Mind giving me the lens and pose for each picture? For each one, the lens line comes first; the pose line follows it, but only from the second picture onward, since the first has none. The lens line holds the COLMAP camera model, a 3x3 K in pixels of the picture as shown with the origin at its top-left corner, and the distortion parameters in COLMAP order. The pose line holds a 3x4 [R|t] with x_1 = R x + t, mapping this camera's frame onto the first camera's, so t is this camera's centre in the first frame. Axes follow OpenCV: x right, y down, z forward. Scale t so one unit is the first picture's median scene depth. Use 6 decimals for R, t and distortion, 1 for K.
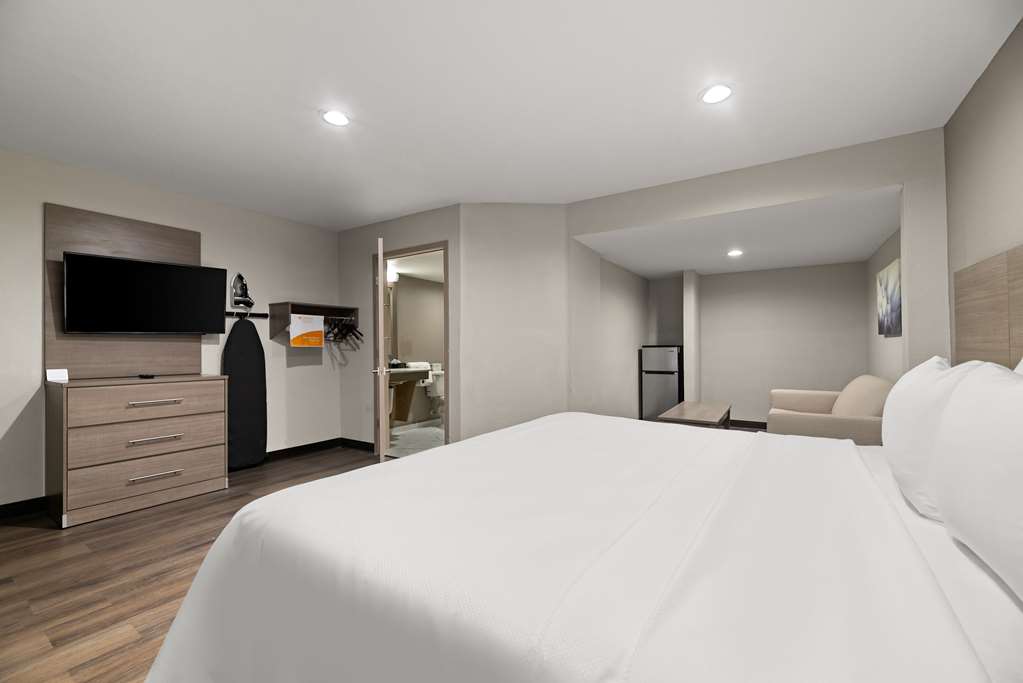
lens RADIAL K [[421.0, 0, 510.3], [0, 421.0, 342.4], [0, 0, 1]] dist [0.000700, -0.000005]
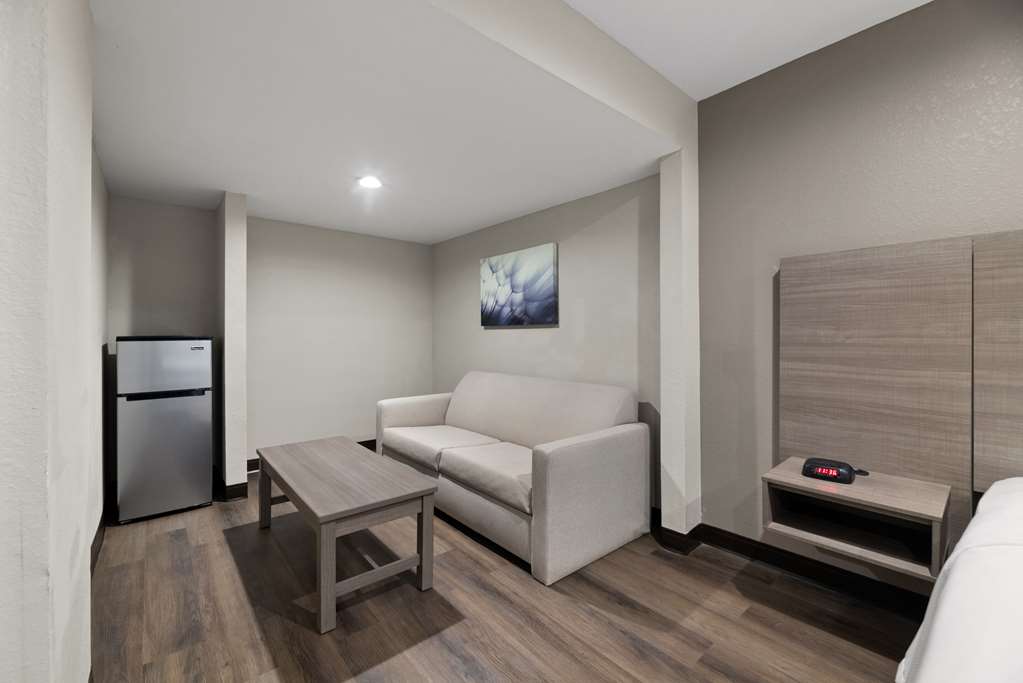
lens RADIAL K [[421.0, 0, 507.8], [0, 421.0, 335.9], [0, 0, 1]] dist [0.000700, -0.000005]
pose [[0.280395, 0.004973, 0.959872, 0.022585], [-0.011894, 0.999928, -0.001706, 0.006332], [-0.959811, -0.010939, 0.280434, 1.055574]]
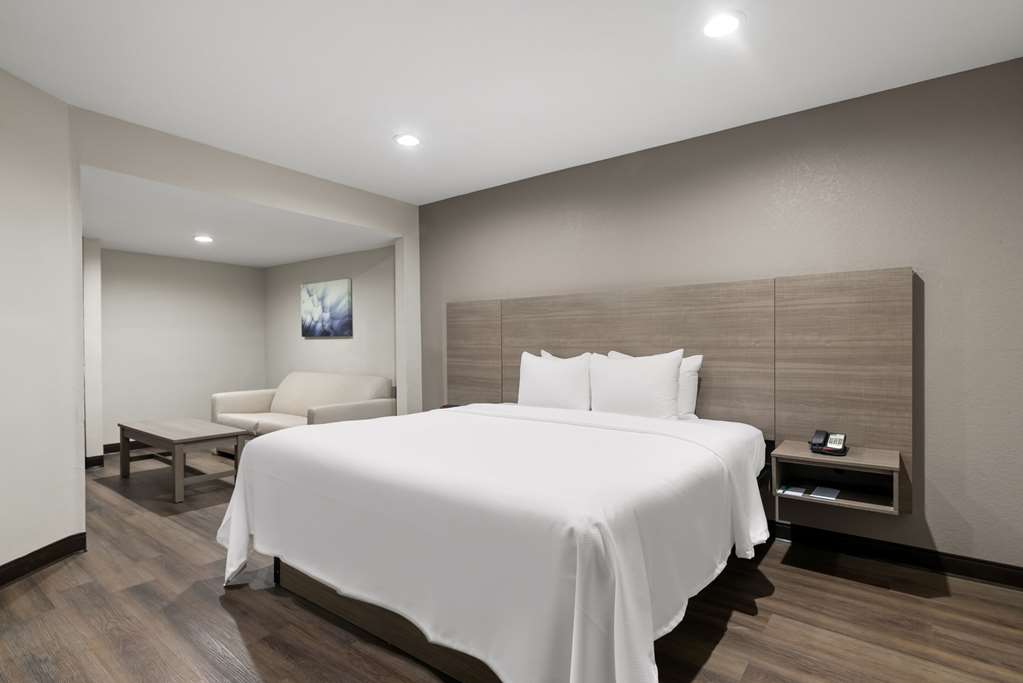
lens RADIAL K [[511.7, 0, 520.4], [0, 511.7, 349.3], [0, 0, 1]] dist [0.002269, -0.000909]
pose [[0.057954, -0.007988, 0.998287, -0.790998], [-0.007803, 0.999934, 0.008454, -0.000116], [-0.998289, -0.008280, 0.057888, 0.473484]]
